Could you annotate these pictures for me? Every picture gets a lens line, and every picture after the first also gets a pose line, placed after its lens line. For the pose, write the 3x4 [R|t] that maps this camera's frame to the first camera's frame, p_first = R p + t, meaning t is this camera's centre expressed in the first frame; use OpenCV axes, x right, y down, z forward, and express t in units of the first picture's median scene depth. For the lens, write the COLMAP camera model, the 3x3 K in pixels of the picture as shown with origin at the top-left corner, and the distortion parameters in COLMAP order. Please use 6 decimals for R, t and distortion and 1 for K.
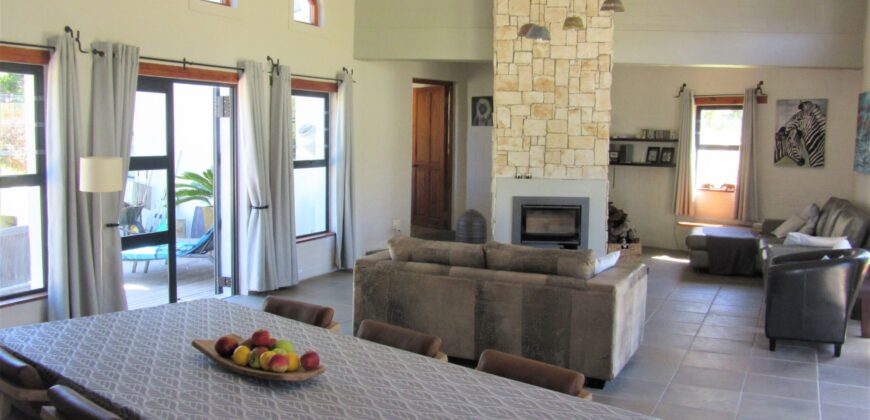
lens RADIAL K [[783.2, 0, 435.0], [0, 783.2, 210.0], [0, 0, 1]] dist [-0.062923, 0.009586]
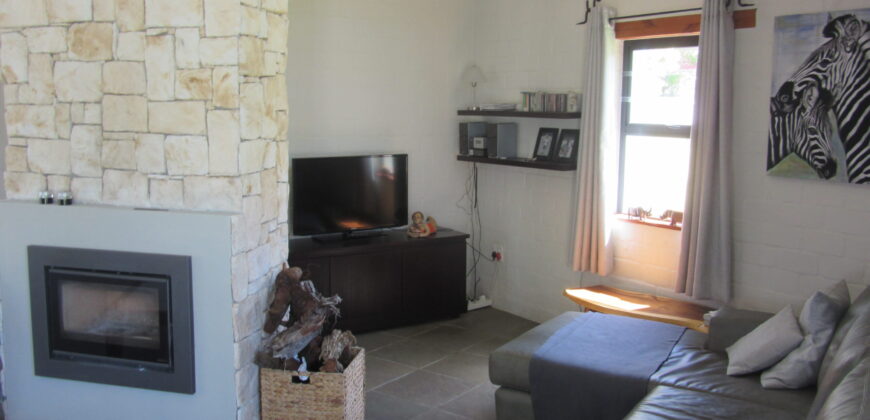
lens RADIAL K [[783.2, 0, 435.0], [0, 783.2, 210.0], [0, 0, 1]] dist [-0.062923, 0.009586]
pose [[0.981537, 0.028244, -0.189174, 0.345005], [-0.022681, 0.999246, 0.031510, -0.048212], [0.189921, -0.026638, 0.981438, 0.559225]]
